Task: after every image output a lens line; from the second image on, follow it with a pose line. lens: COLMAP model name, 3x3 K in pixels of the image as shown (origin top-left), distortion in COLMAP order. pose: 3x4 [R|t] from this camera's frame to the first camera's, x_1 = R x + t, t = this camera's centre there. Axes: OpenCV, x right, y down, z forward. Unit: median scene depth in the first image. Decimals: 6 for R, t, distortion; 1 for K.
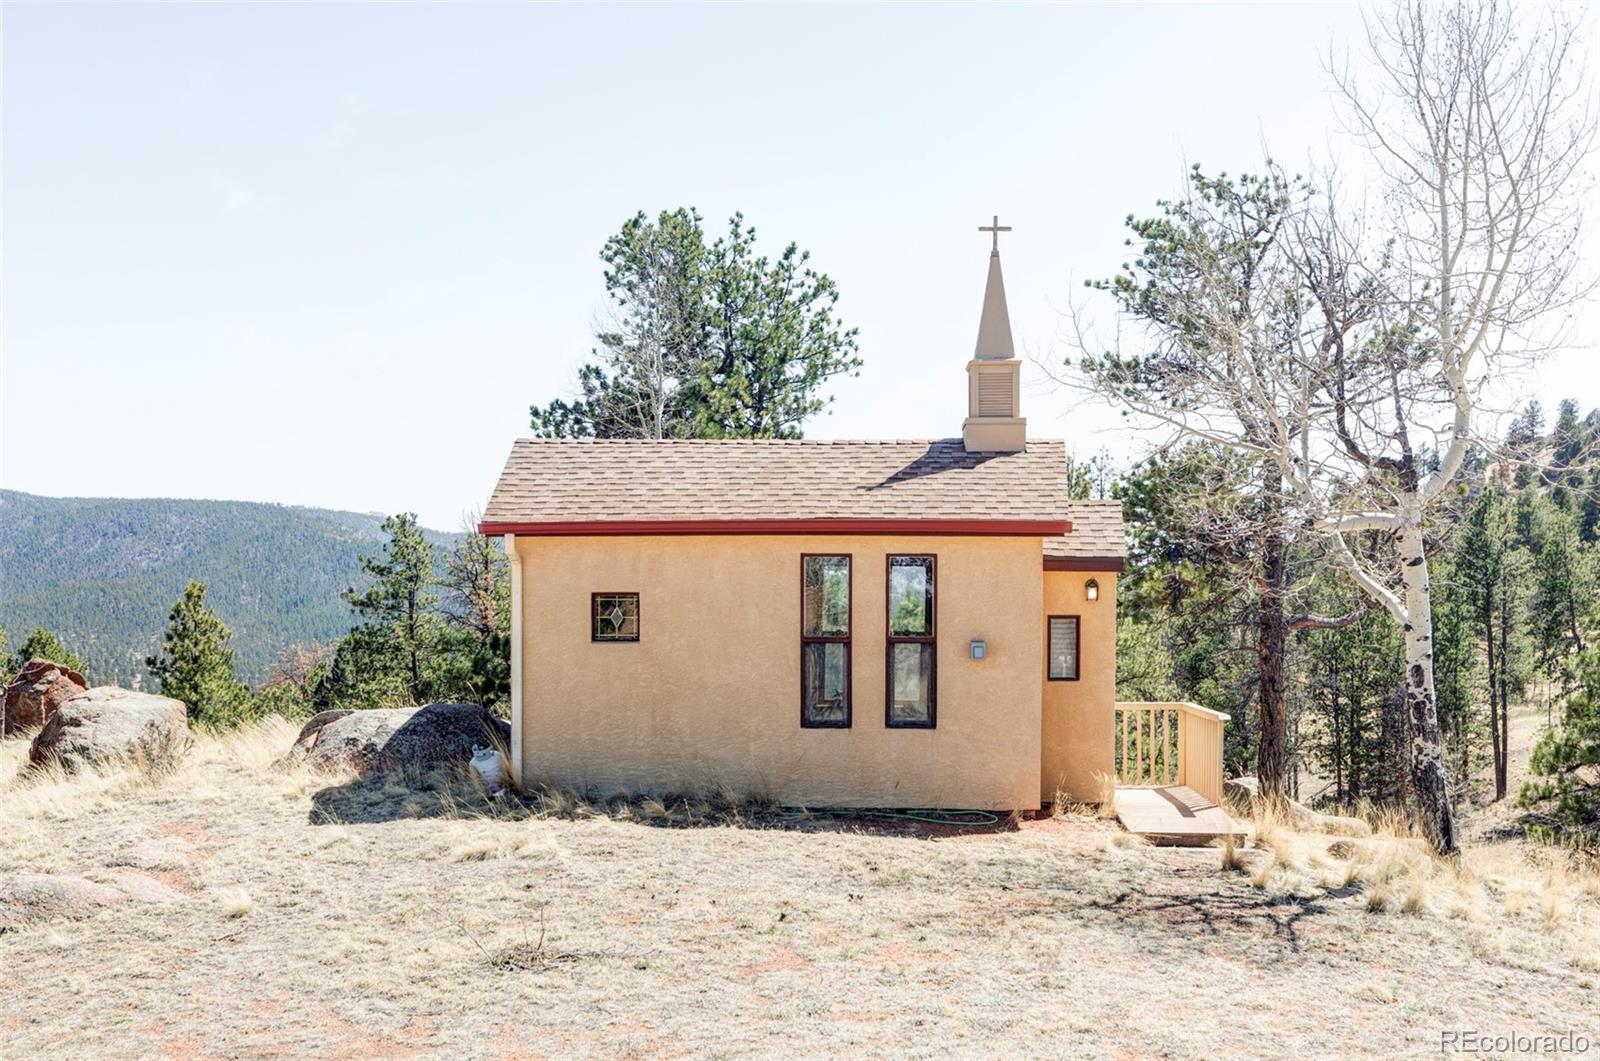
lens RADIAL K [[1628.8, 0, 800.0], [0, 1628.8, 530.5], [0, 0, 1]] dist [0.007215, 0.000124]
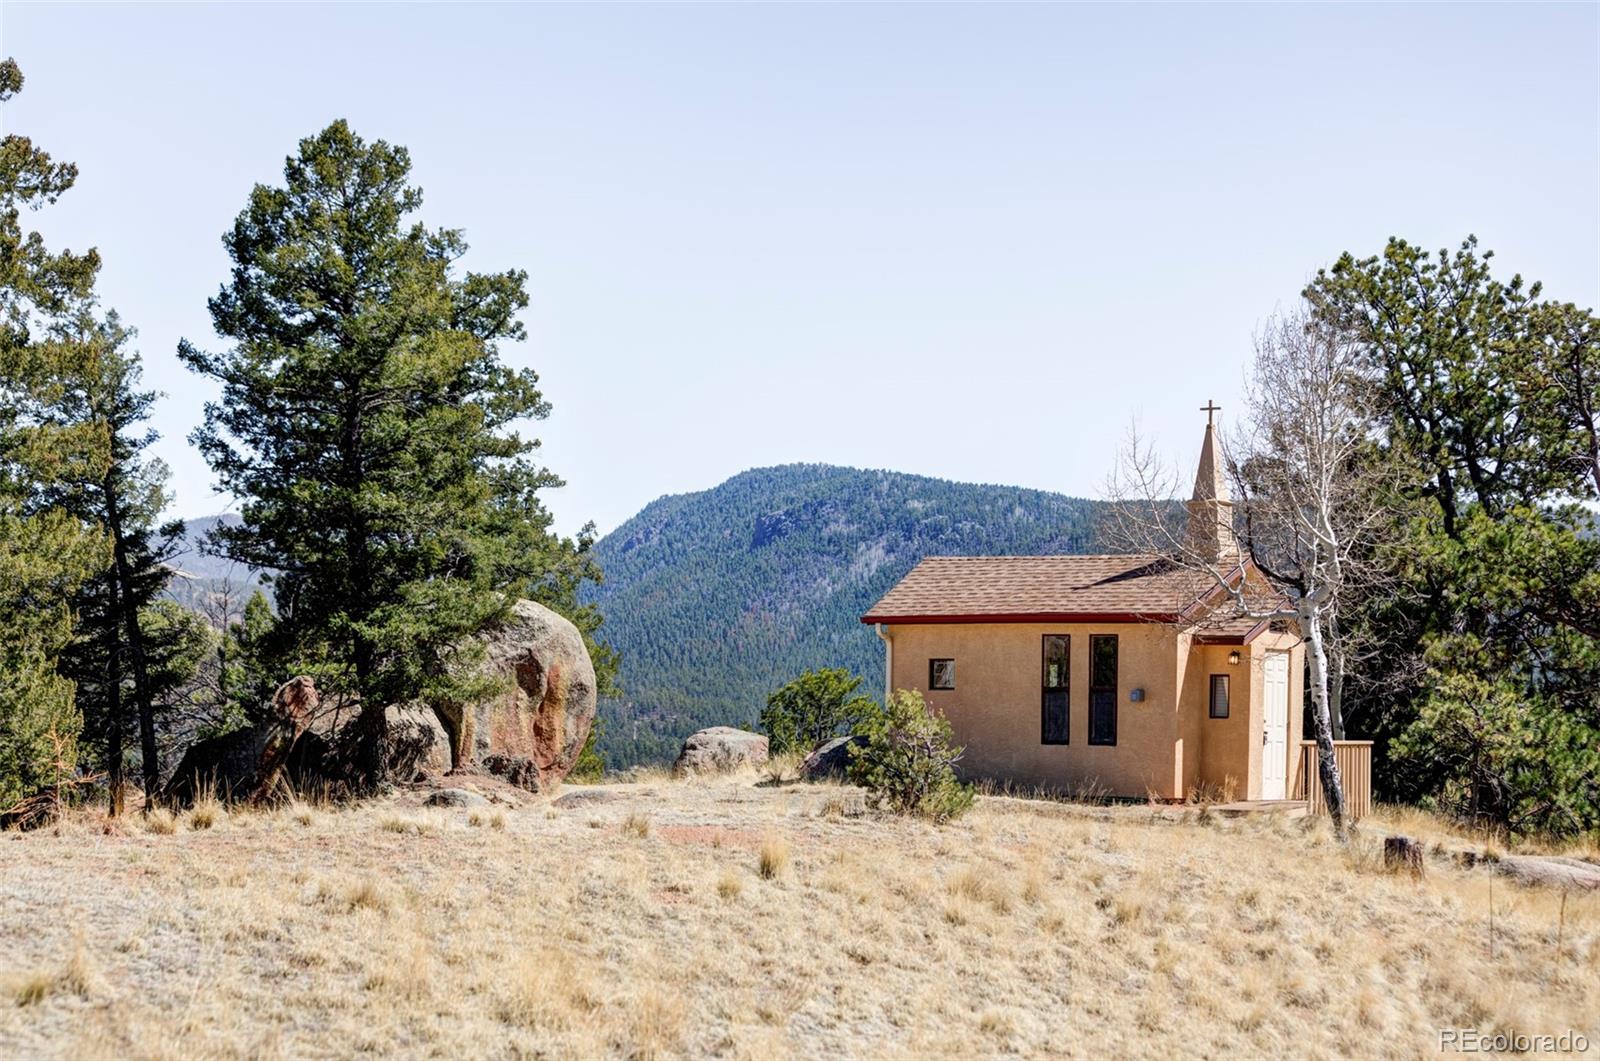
lens RADIAL K [[3240.4, 0, 800.0], [0, 3240.4, 530.5], [0, 0, 1]] dist [-0.406126, 0.004955]
pose [[0.867774, -0.016618, -0.496681, 1.368101], [0.012667, 0.999856, -0.011322, -0.055008], [0.496798, 0.003534, 0.867859, -1.861997]]
